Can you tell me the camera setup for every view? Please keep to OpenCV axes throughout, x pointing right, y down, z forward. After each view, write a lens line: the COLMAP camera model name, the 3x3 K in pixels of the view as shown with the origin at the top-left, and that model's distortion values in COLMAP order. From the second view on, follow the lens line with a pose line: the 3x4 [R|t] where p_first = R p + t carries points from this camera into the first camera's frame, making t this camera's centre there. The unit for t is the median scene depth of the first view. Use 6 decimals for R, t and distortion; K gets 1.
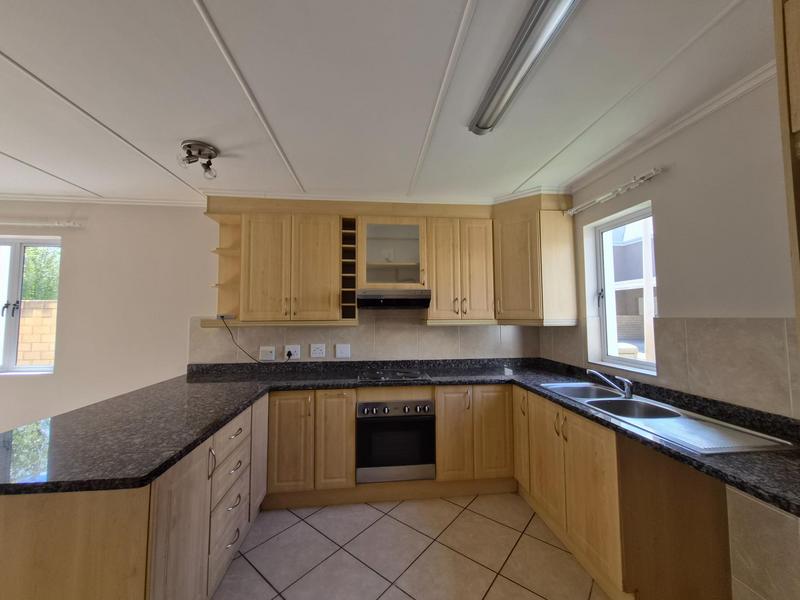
lens RADIAL K [[313.5, 0, 399.2], [0, 313.5, 296.3], [0, 0, 1]] dist [0.000139, -0.000070]
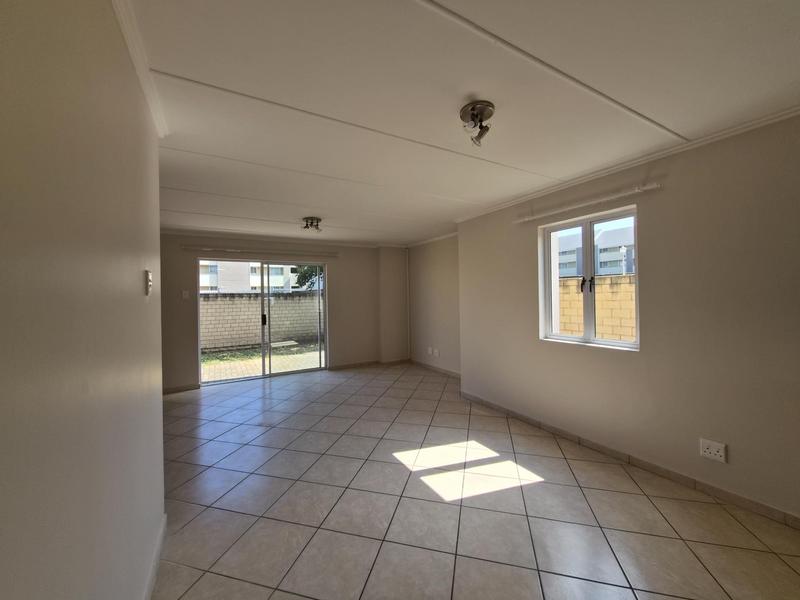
lens RADIAL K [[315.1, 0, 397.8], [0, 315.1, 295.2], [0, 0, 1]] dist [0.000558, 0.000121]
pose [[0.407781, -0.006148, -0.913059, -0.541717], [0.071452, 0.997126, 0.025197, 0.001984], [0.910280, -0.075515, 0.407048, -0.032861]]
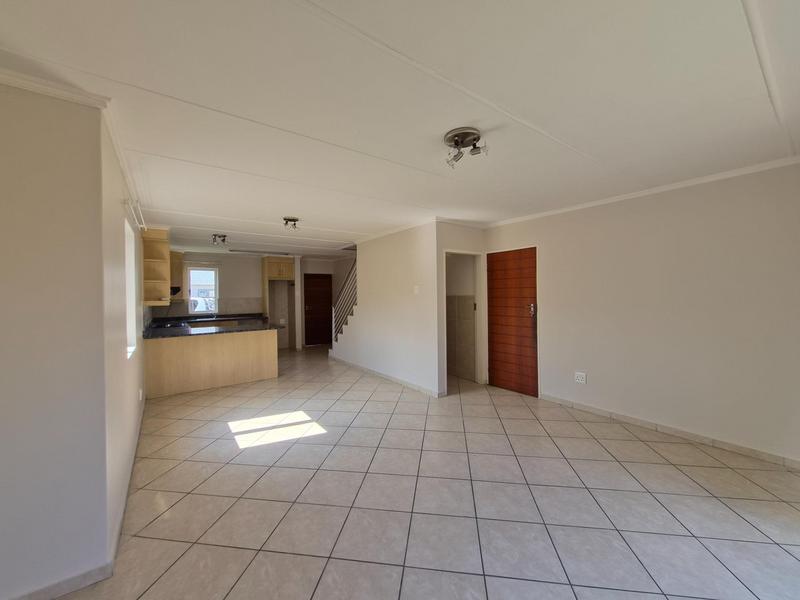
lens RADIAL K [[315.1, 0, 397.8], [0, 315.1, 295.2], [0, 0, 1]] dist [0.000558, 0.000121]
pose [[-0.509597, 0.009311, 0.860363, -2.725512], [-0.036469, 0.998809, -0.032410, 0.053400], [-0.859640, -0.047892, -0.508651, 0.757594]]
